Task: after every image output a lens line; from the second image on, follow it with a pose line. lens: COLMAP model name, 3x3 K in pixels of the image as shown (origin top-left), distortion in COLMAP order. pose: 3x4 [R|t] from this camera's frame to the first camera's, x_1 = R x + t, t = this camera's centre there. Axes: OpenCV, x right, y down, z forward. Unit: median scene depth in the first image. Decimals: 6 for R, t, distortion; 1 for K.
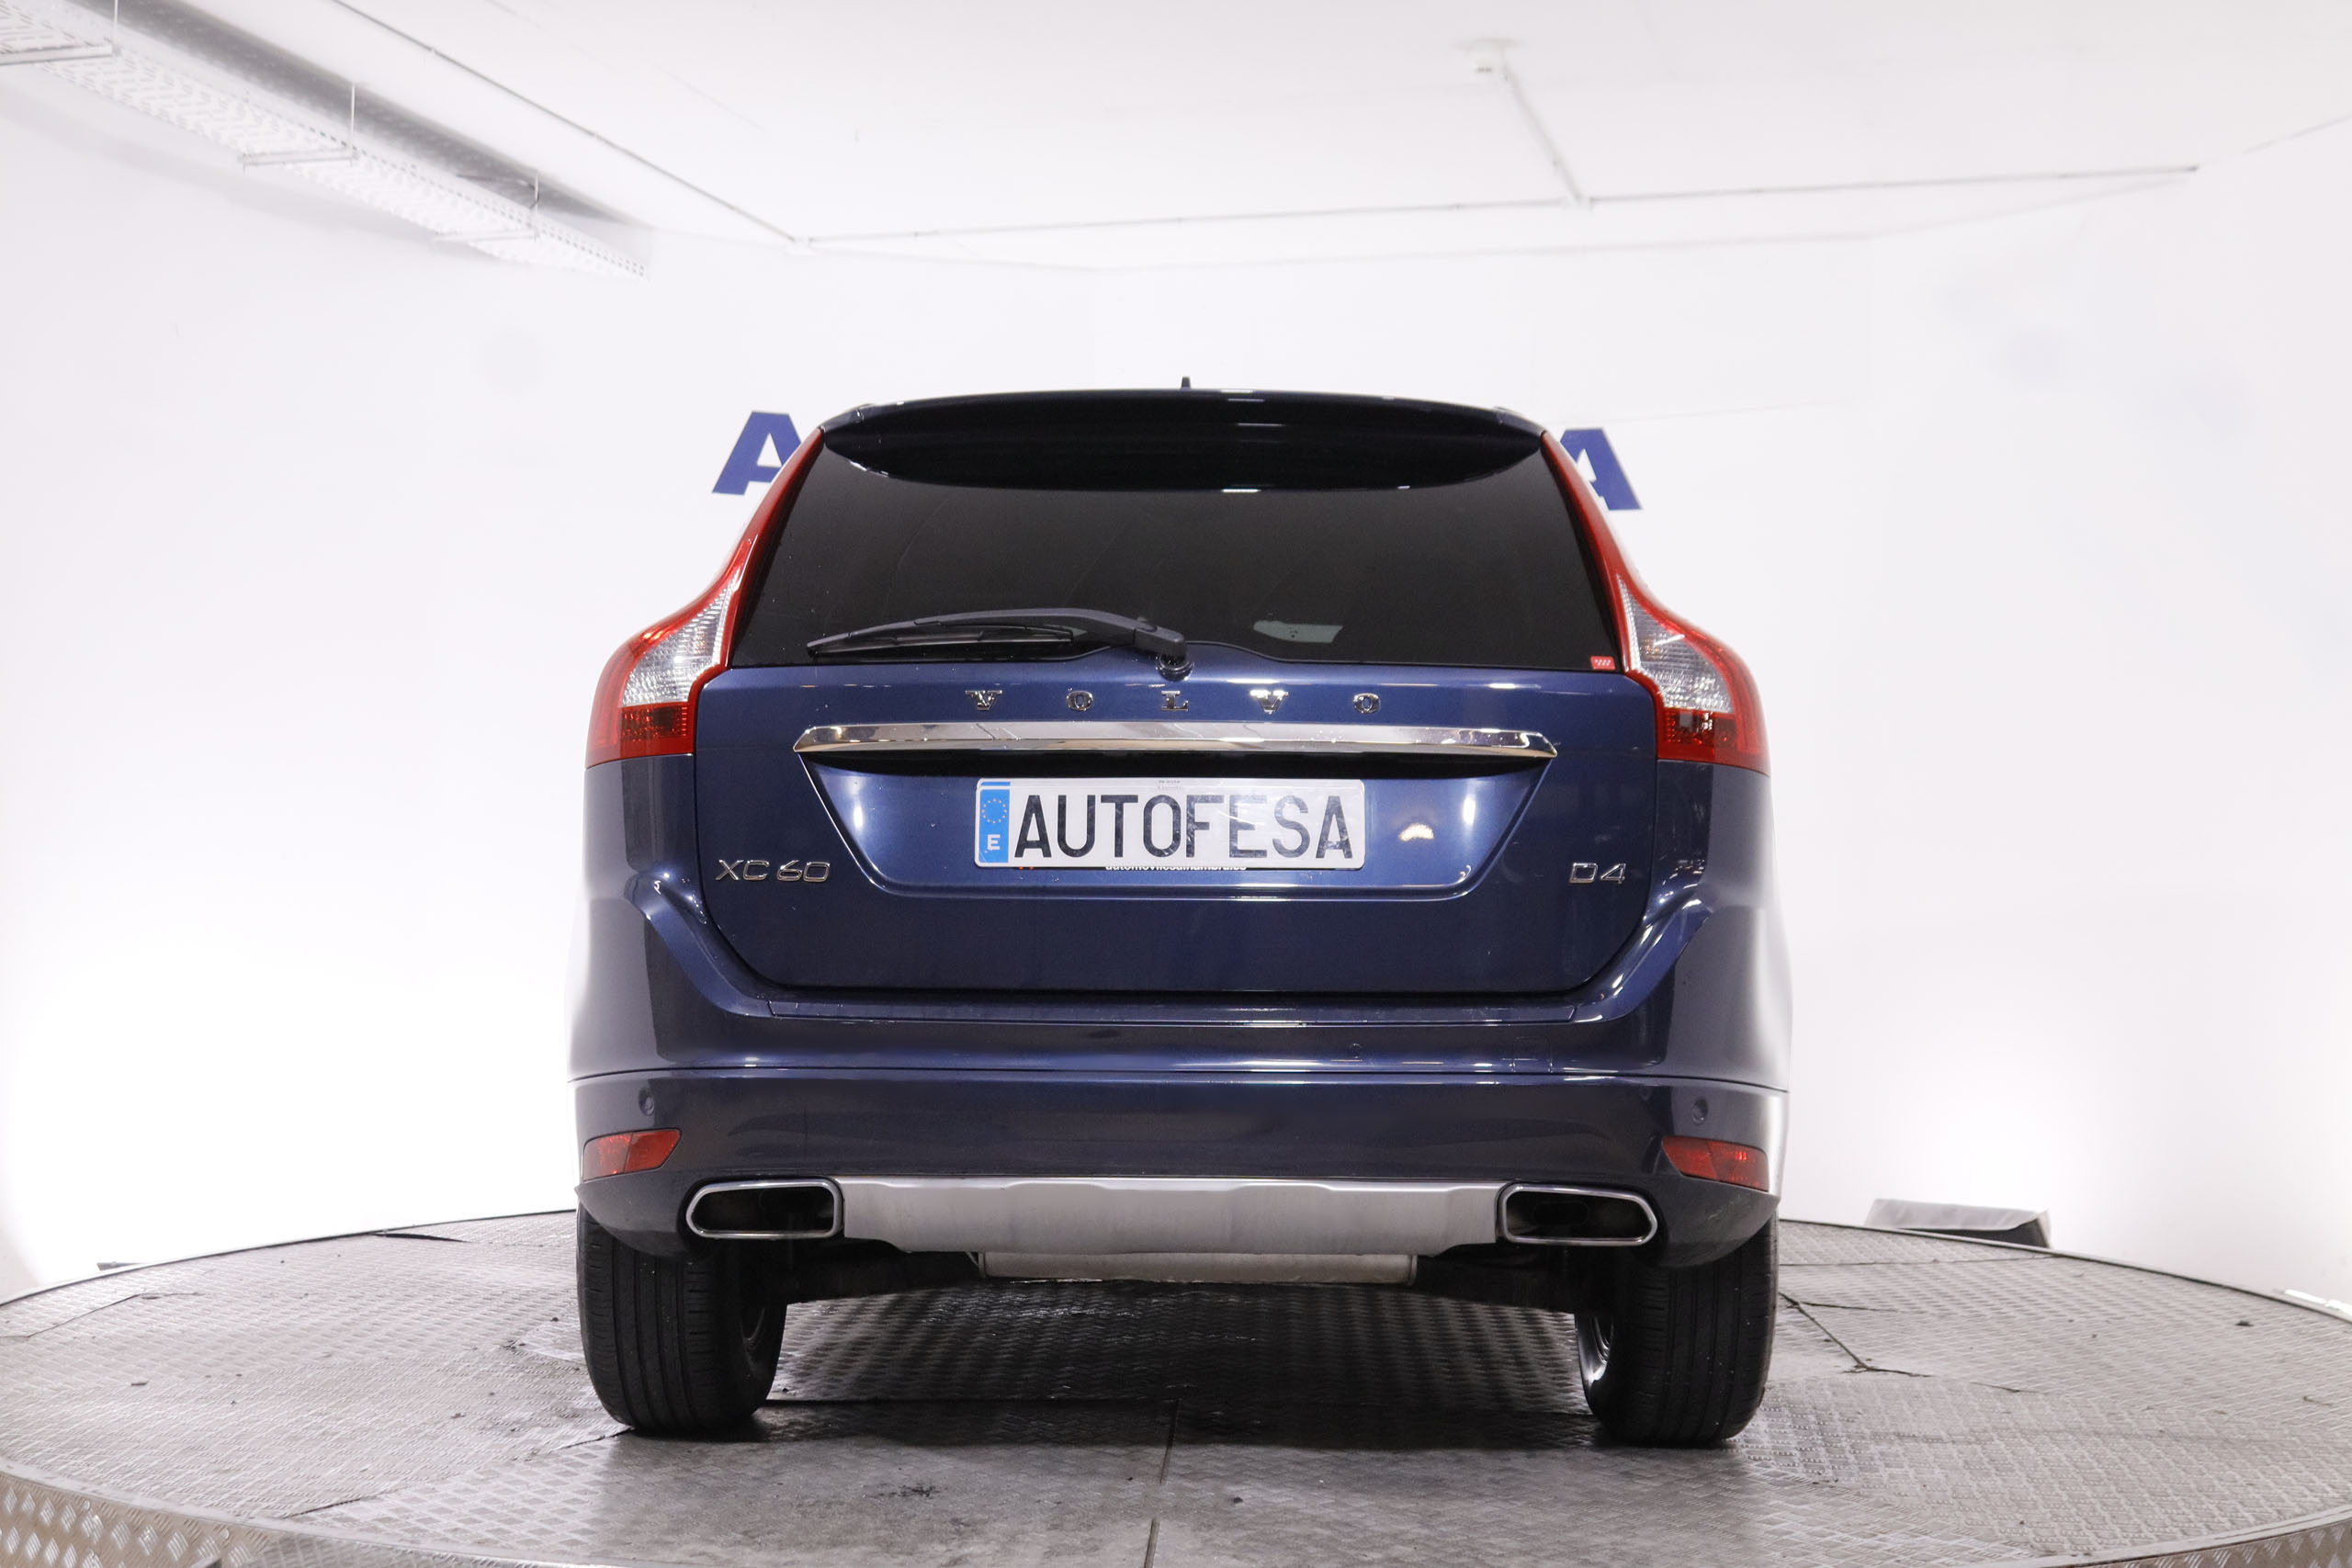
lens RADIAL K [[2972.5, 0, 1180.0], [0, 2972.5, 785.9], [0, 0, 1]] dist [-0.050218, 0.000000]
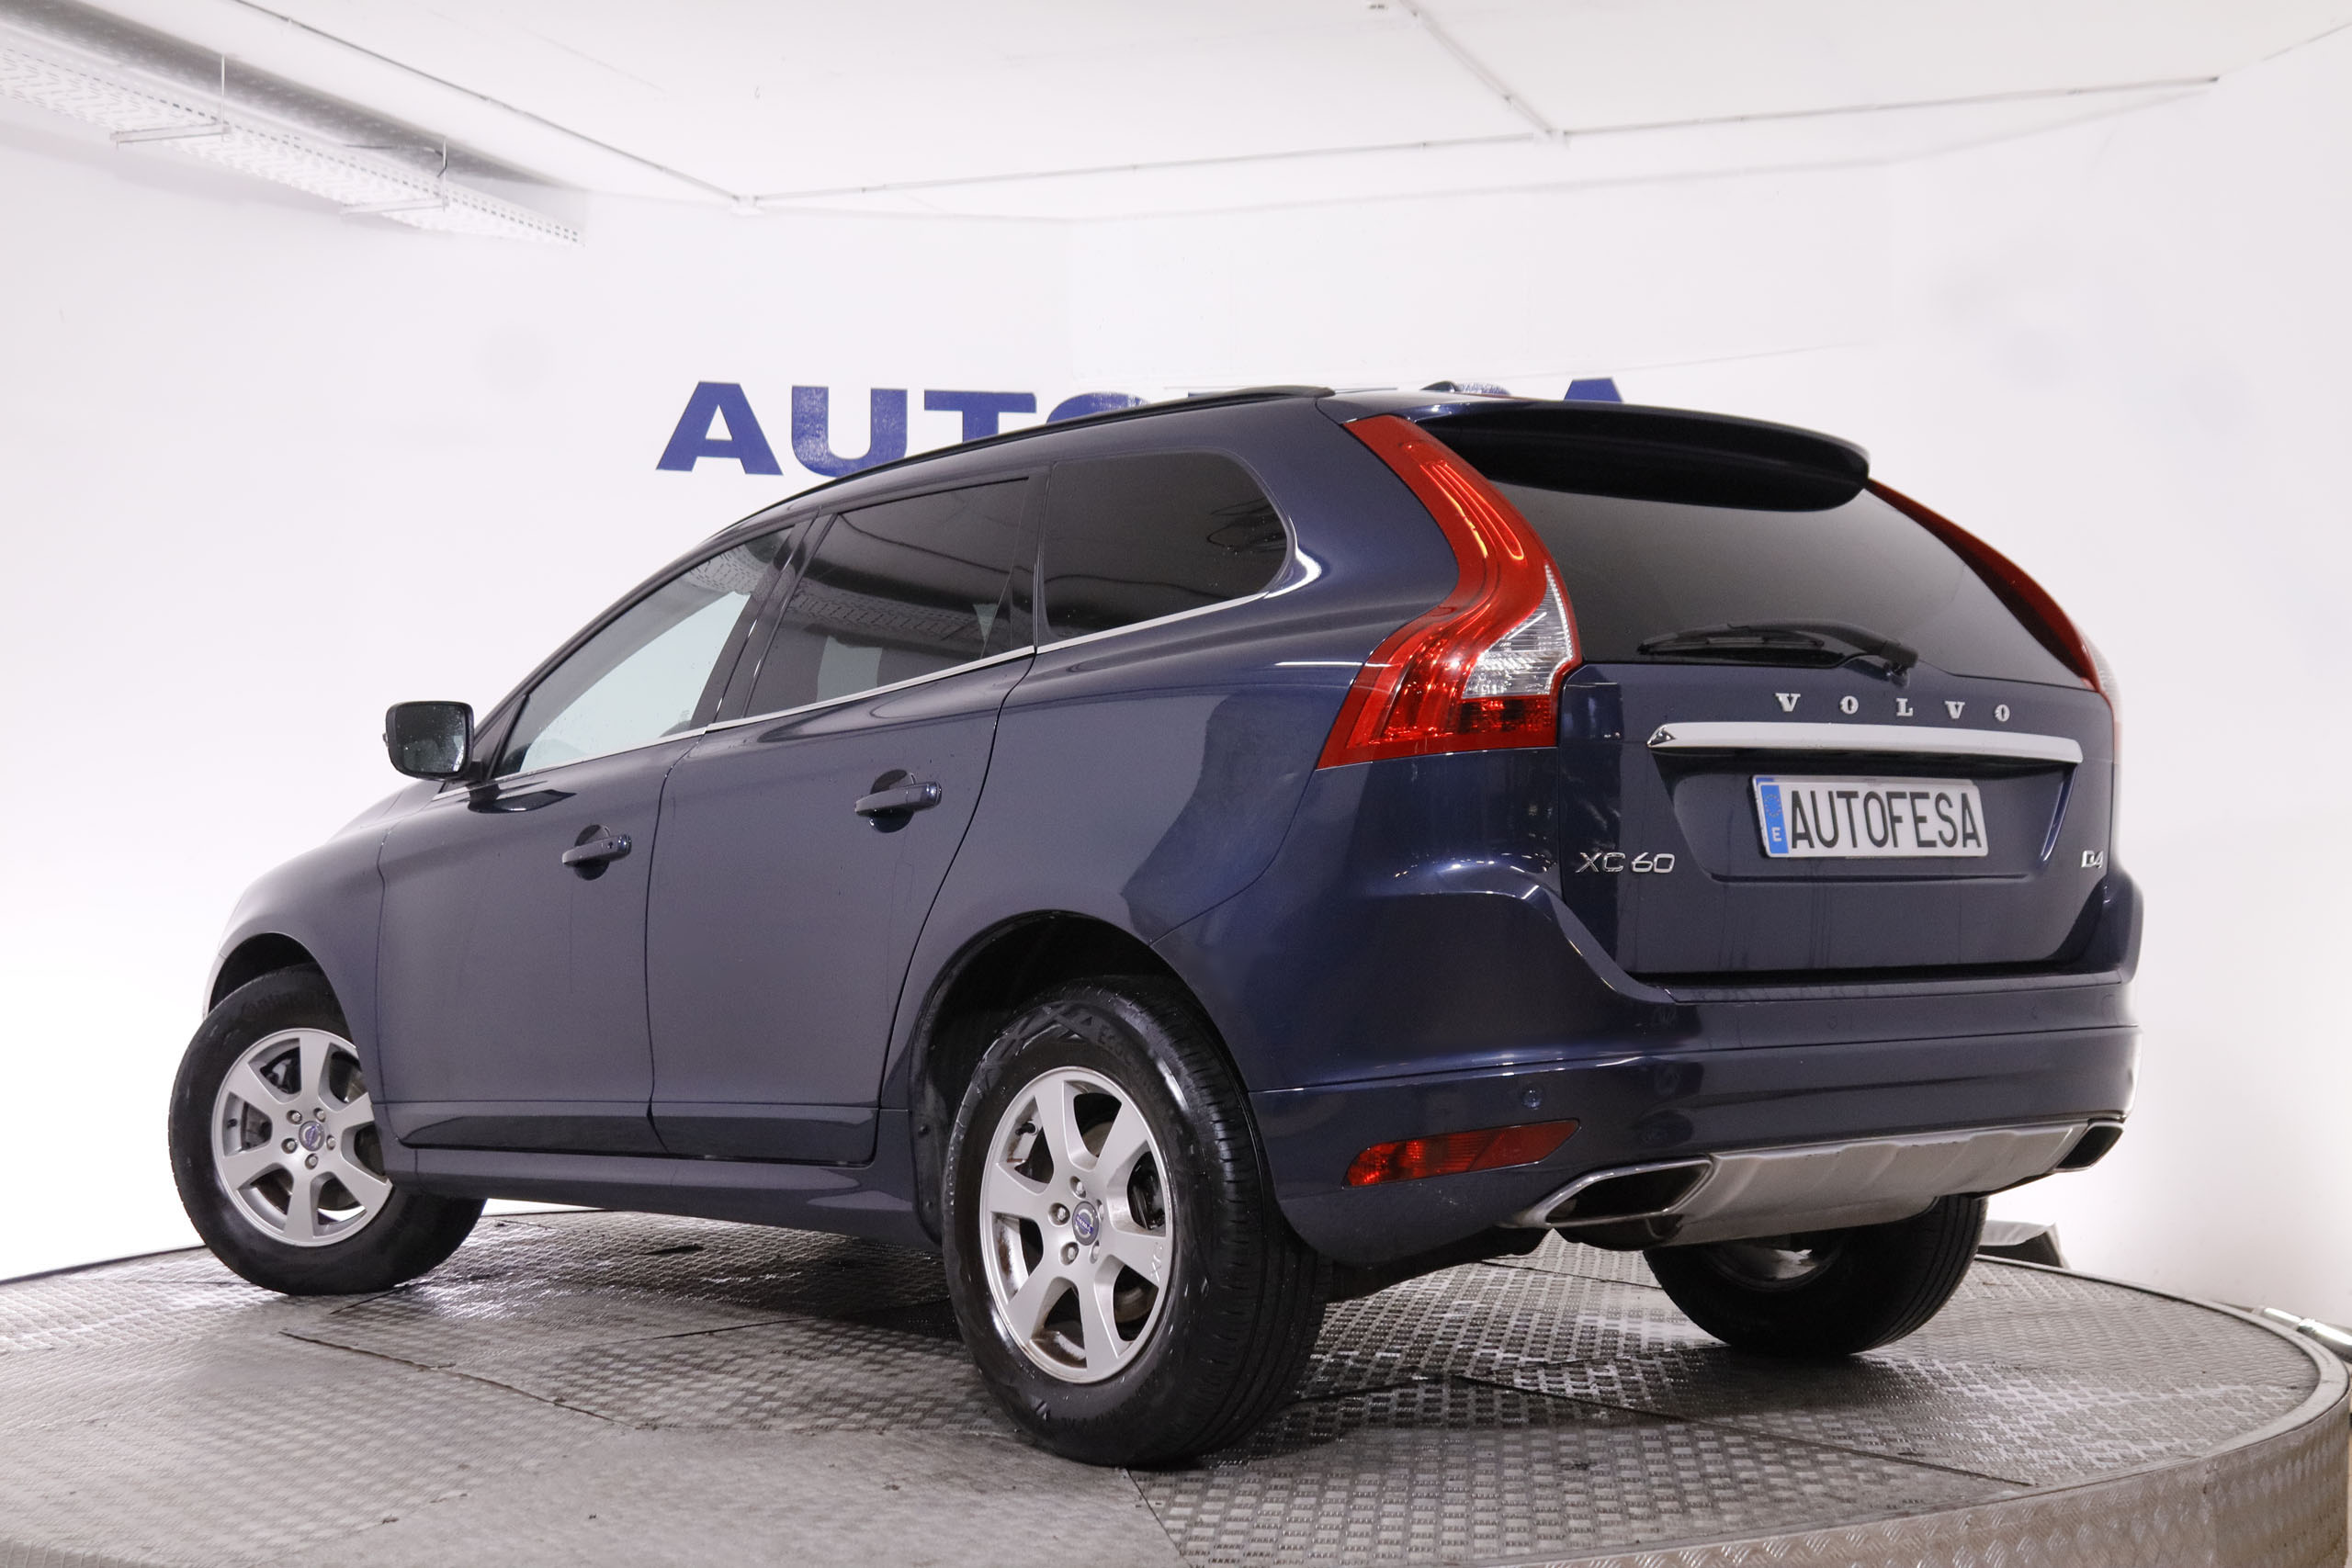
lens RADIAL K [[3298.7, 0, 1196.7], [0, 3298.7, 762.9], [0, 0, 1]] dist [-0.022791, 0.000000]
pose [[0.996666, -0.014743, -0.080244, 0.108652], [0.014853, 0.999889, 0.000768, -0.003932], [0.080224, -0.001957, 0.996775, -0.036722]]
